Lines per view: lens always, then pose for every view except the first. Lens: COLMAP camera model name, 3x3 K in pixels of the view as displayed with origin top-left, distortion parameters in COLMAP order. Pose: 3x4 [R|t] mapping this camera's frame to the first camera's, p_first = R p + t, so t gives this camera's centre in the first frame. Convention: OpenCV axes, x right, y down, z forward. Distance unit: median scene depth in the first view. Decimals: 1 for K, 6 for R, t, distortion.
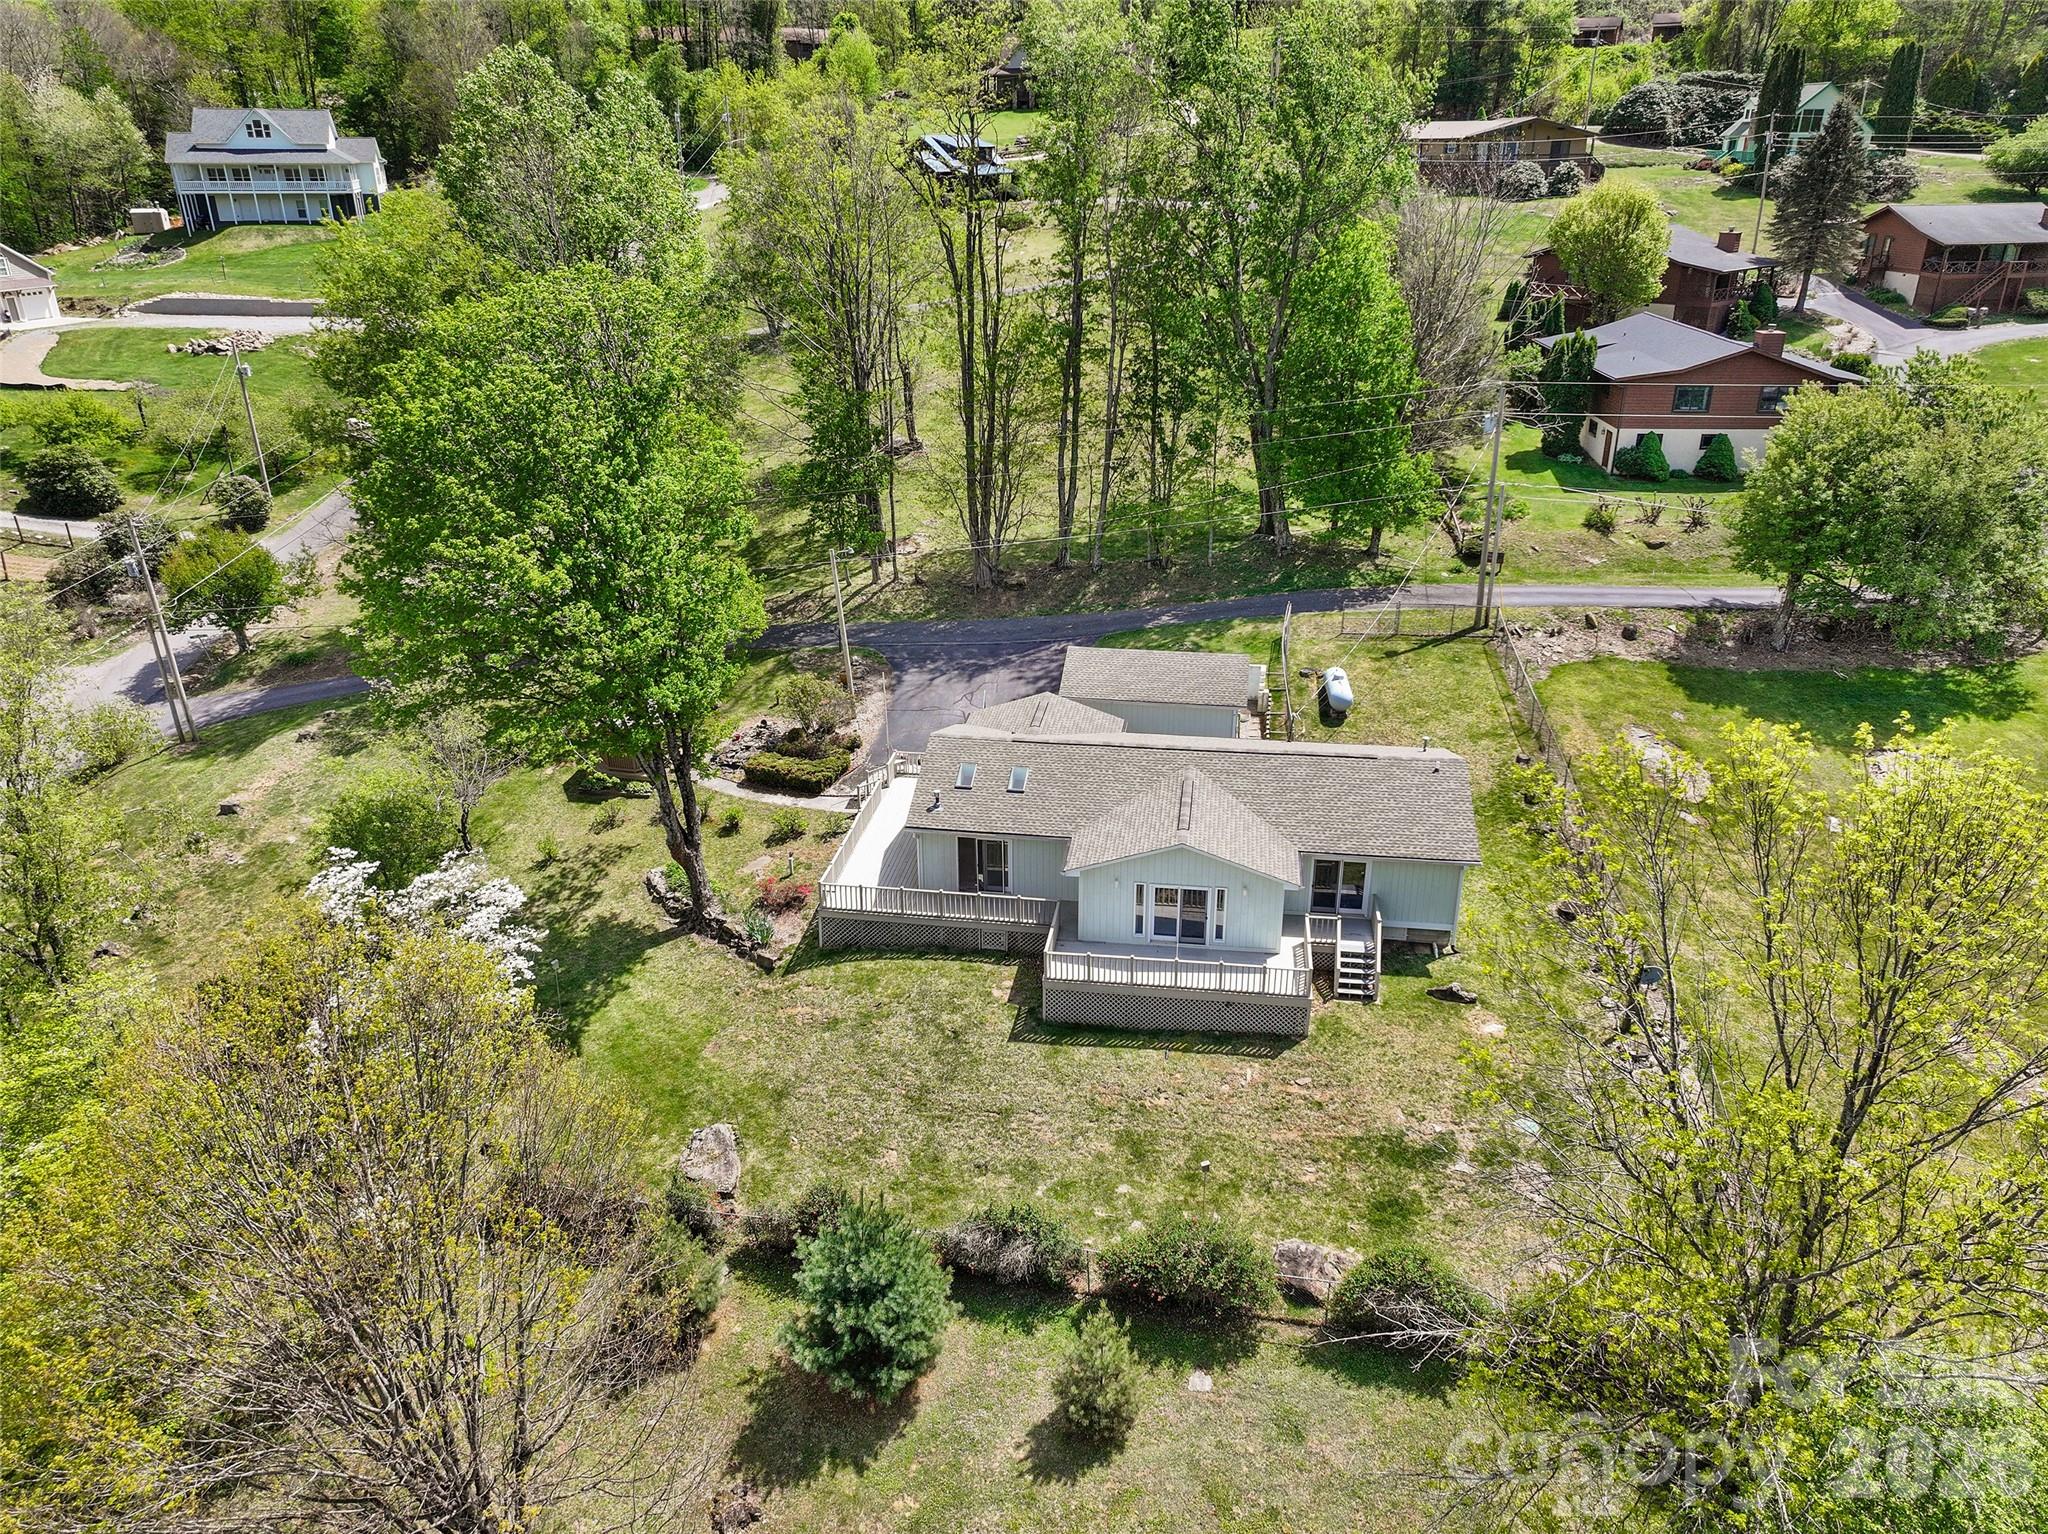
lens RADIAL K [[1440.9, 0, 1022.7], [0, 1440.9, 767.9], [0, 0, 1]] dist [0.001560, 0.013802]
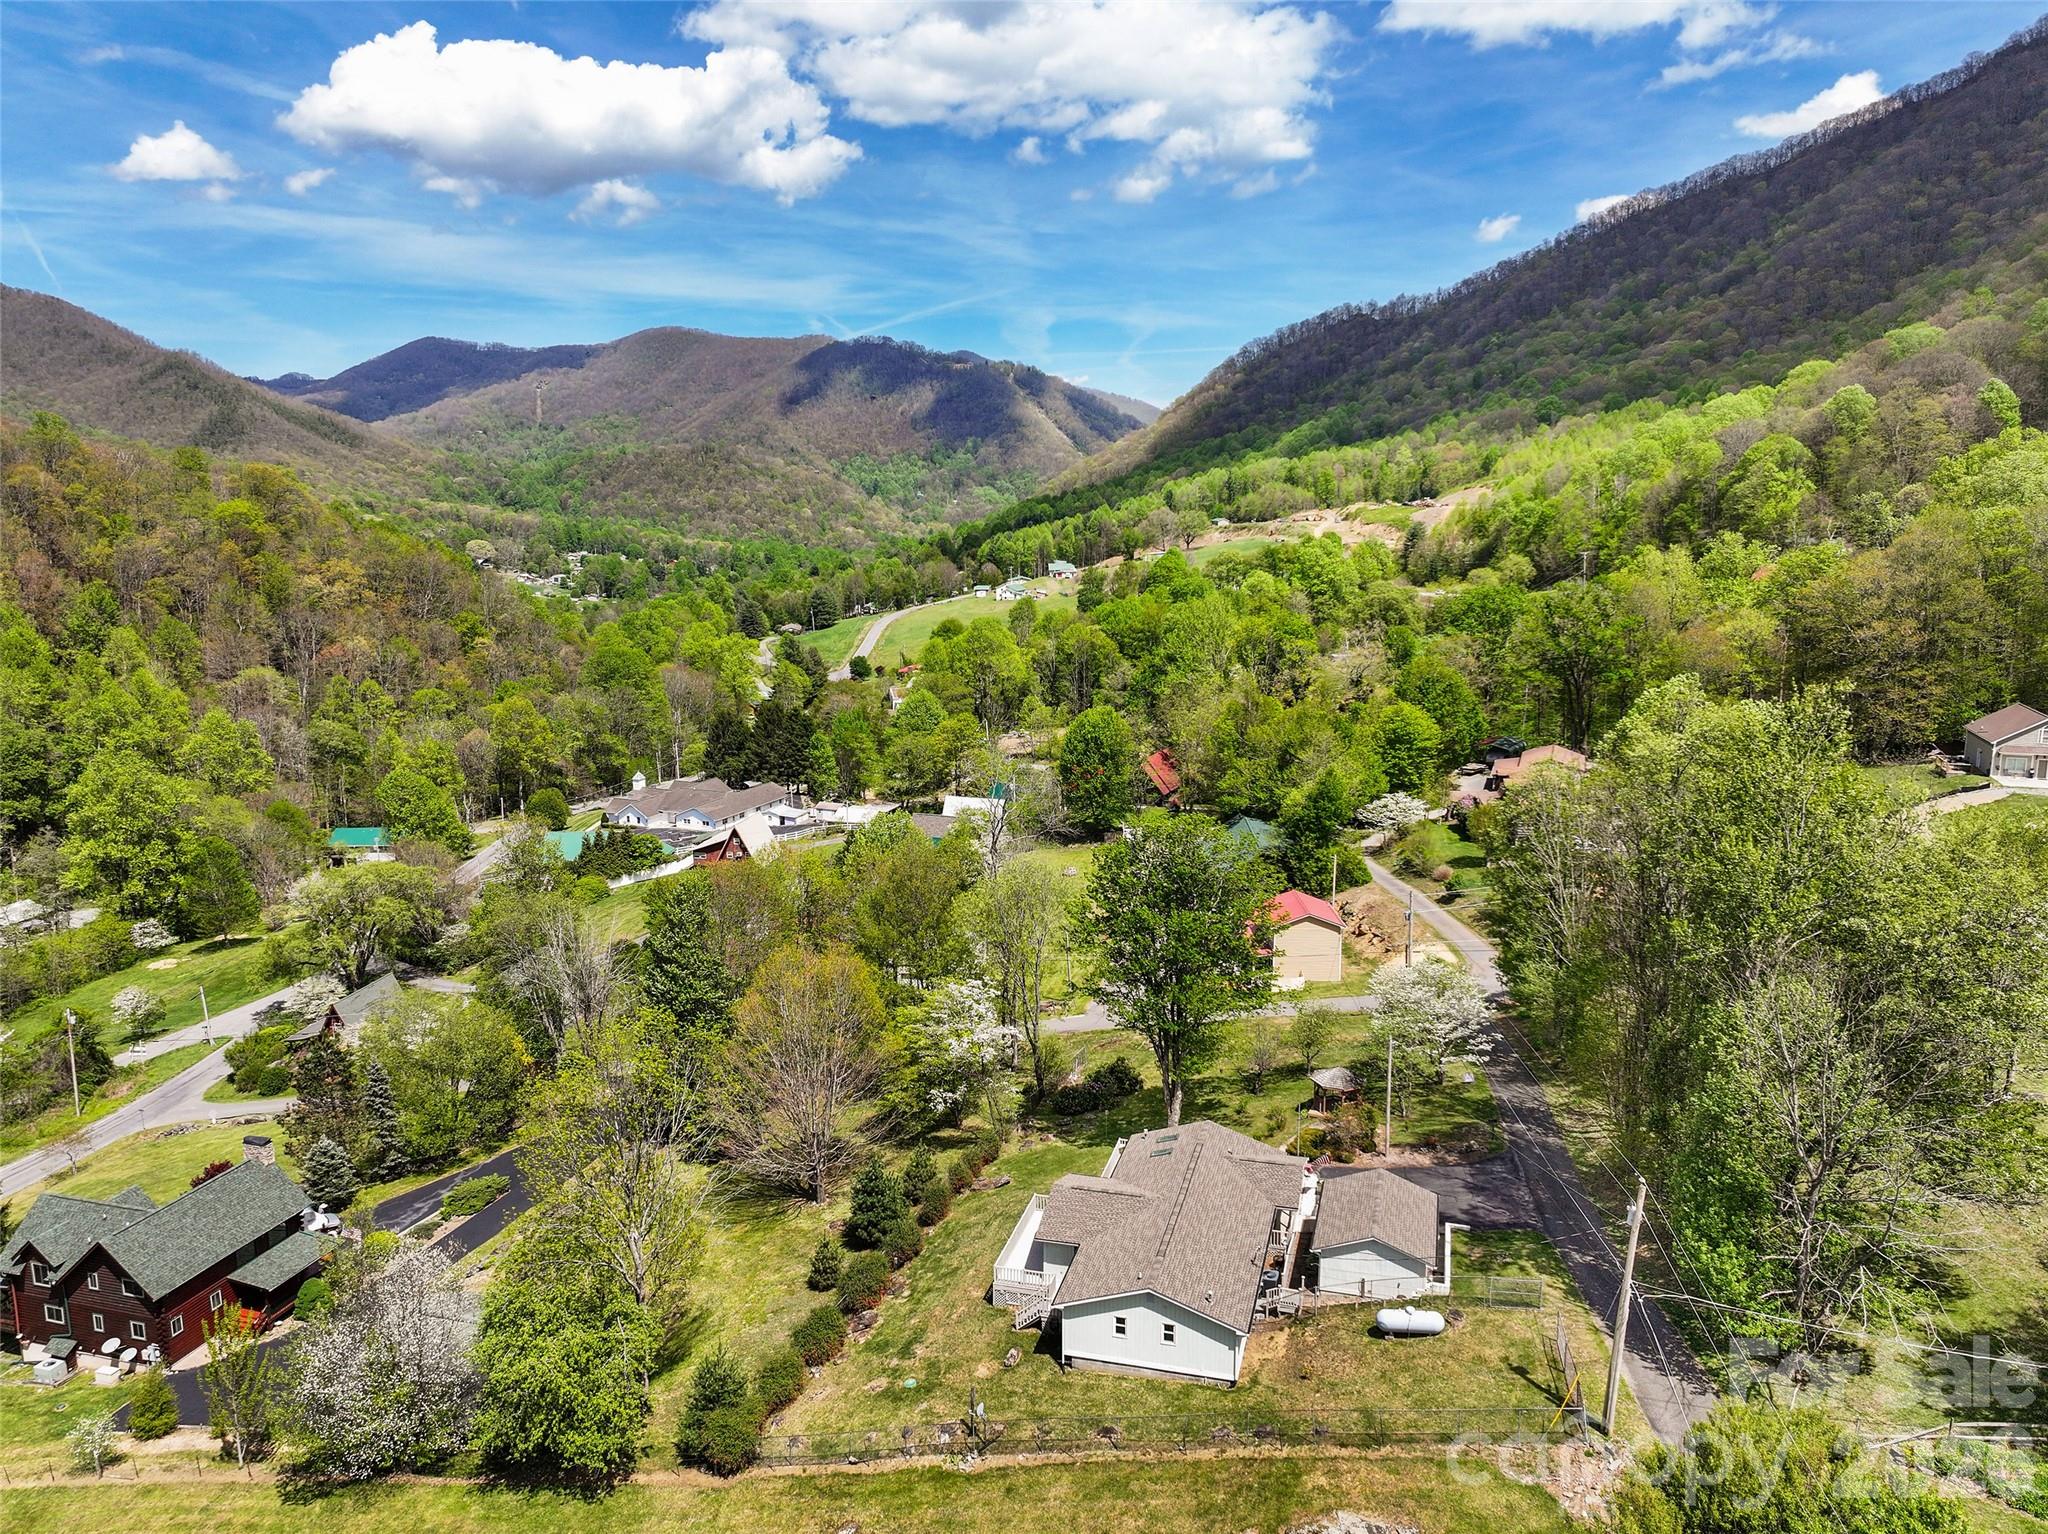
lens RADIAL K [[1440.9, 0, 1021.4], [0, 1440.9, 752.9], [0, 0, 1]] dist [0.001560, 0.013802]
pose [[-0.133661, 0.184899, -0.973626, 1.165351], [-0.388593, 0.893987, 0.223122, -0.534438], [0.911663, 0.408167, -0.047640, 0.563801]]
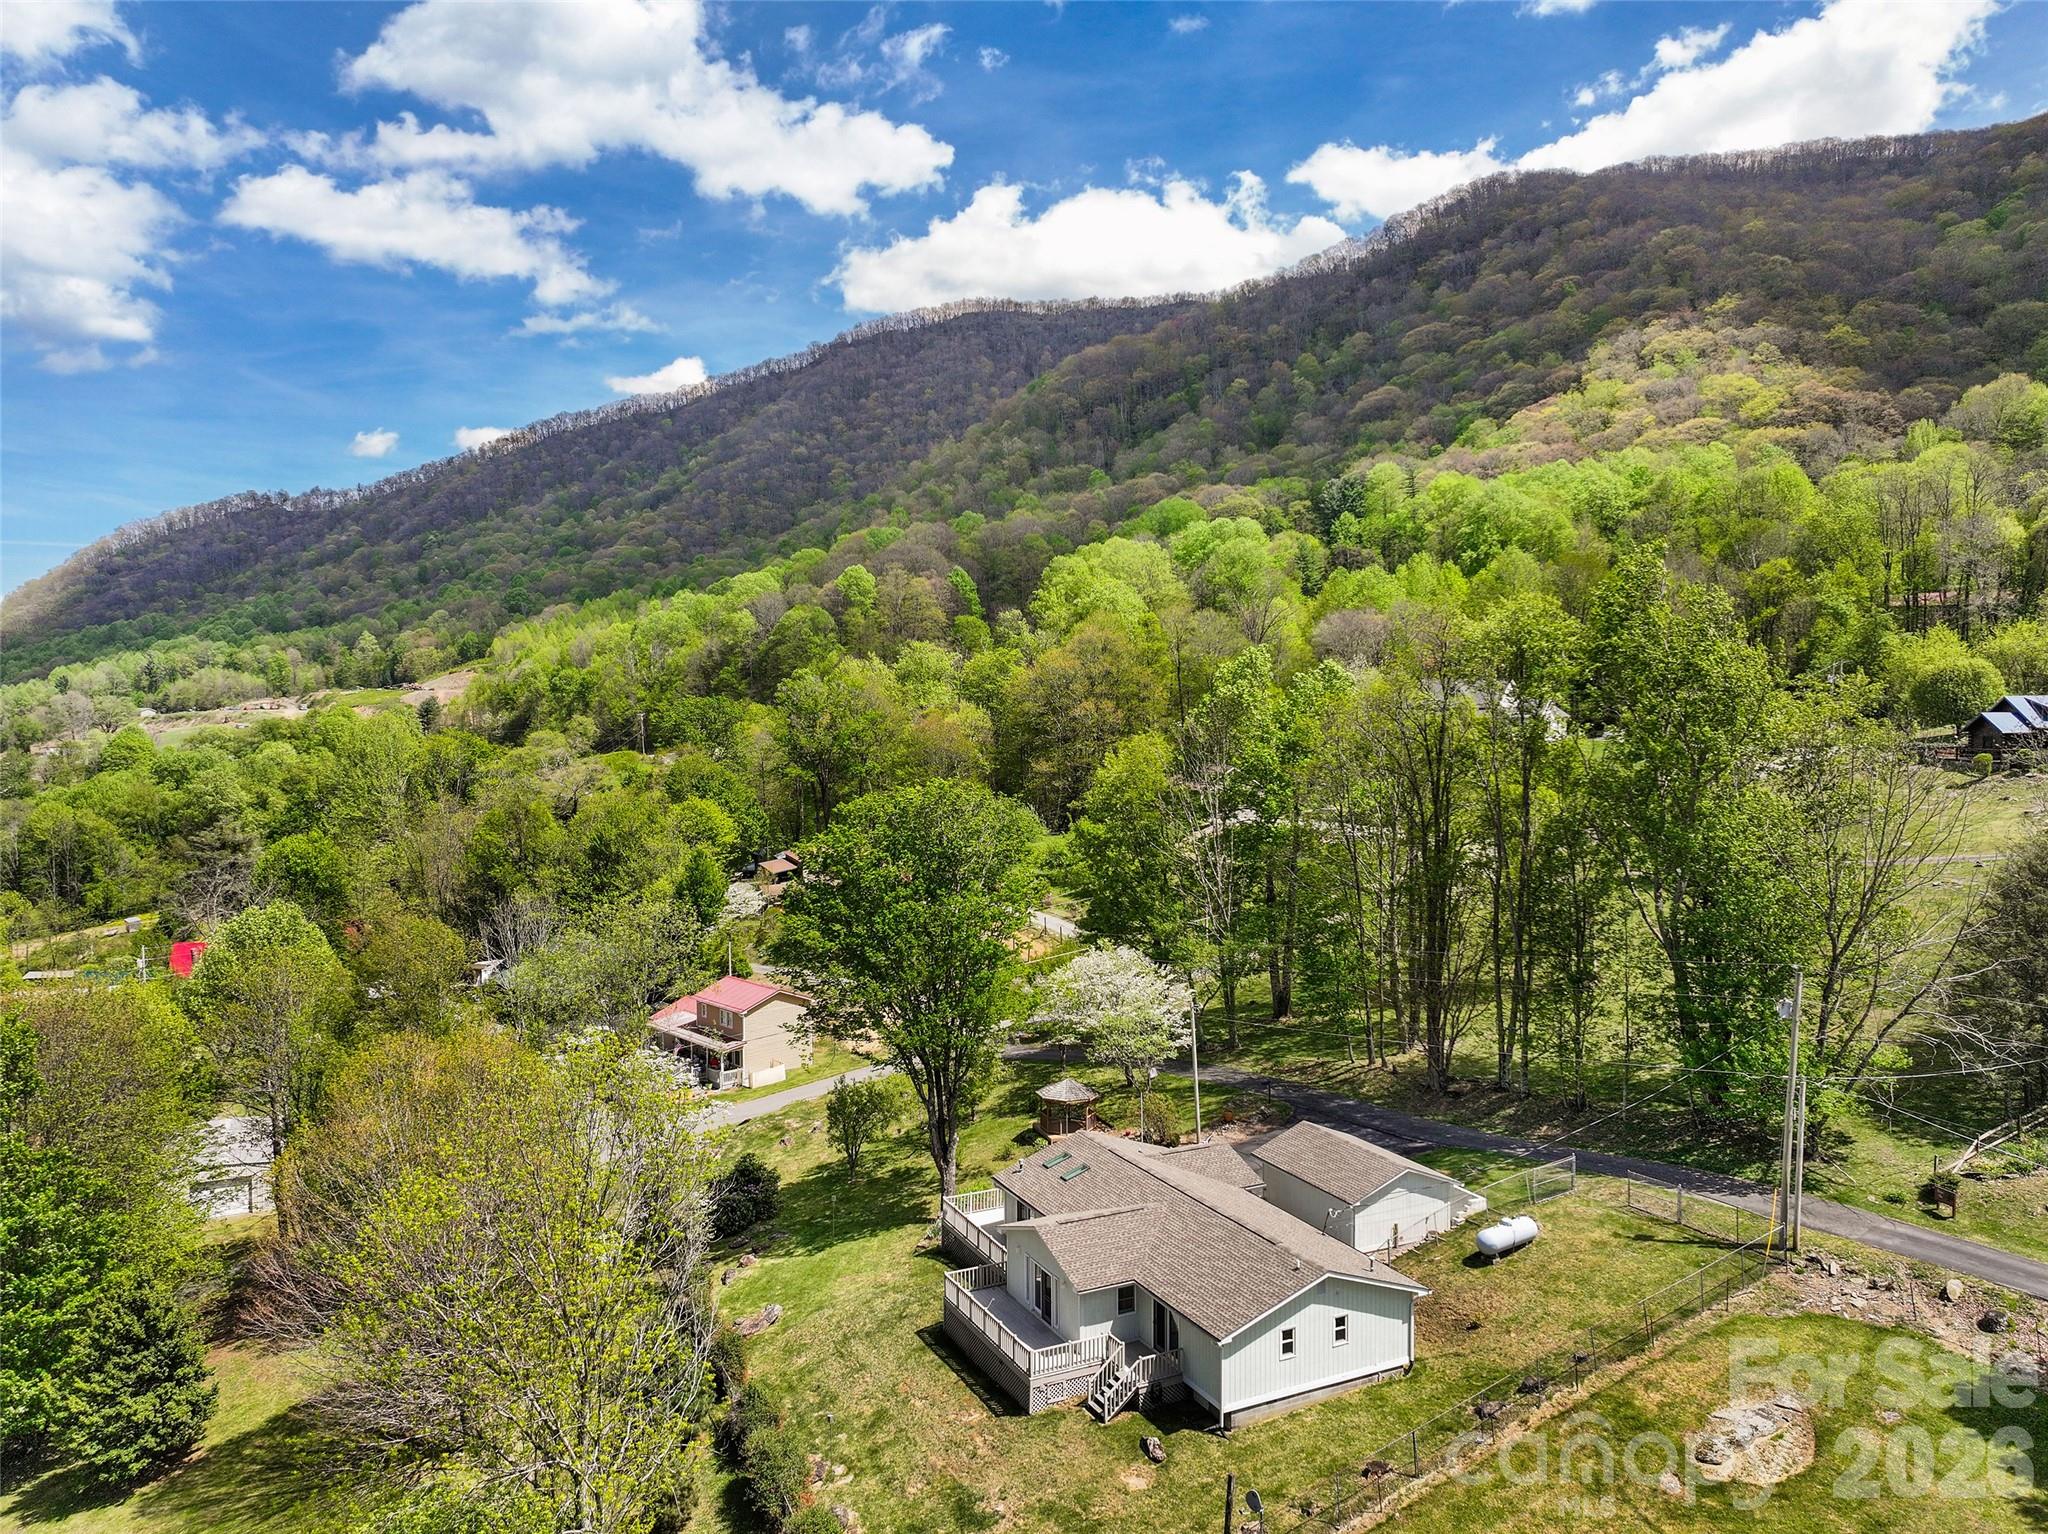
lens RADIAL K [[1440.9, 0, 1031.8], [0, 1440.9, 771.0], [0, 0, 1]] dist [0.001560, 0.013802]
pose [[0.562236, 0.043662, -0.825823, 0.768706], [-0.329277, 0.927852, -0.175122, -0.064859], [0.758596, 0.370385, 0.536049, 0.115931]]
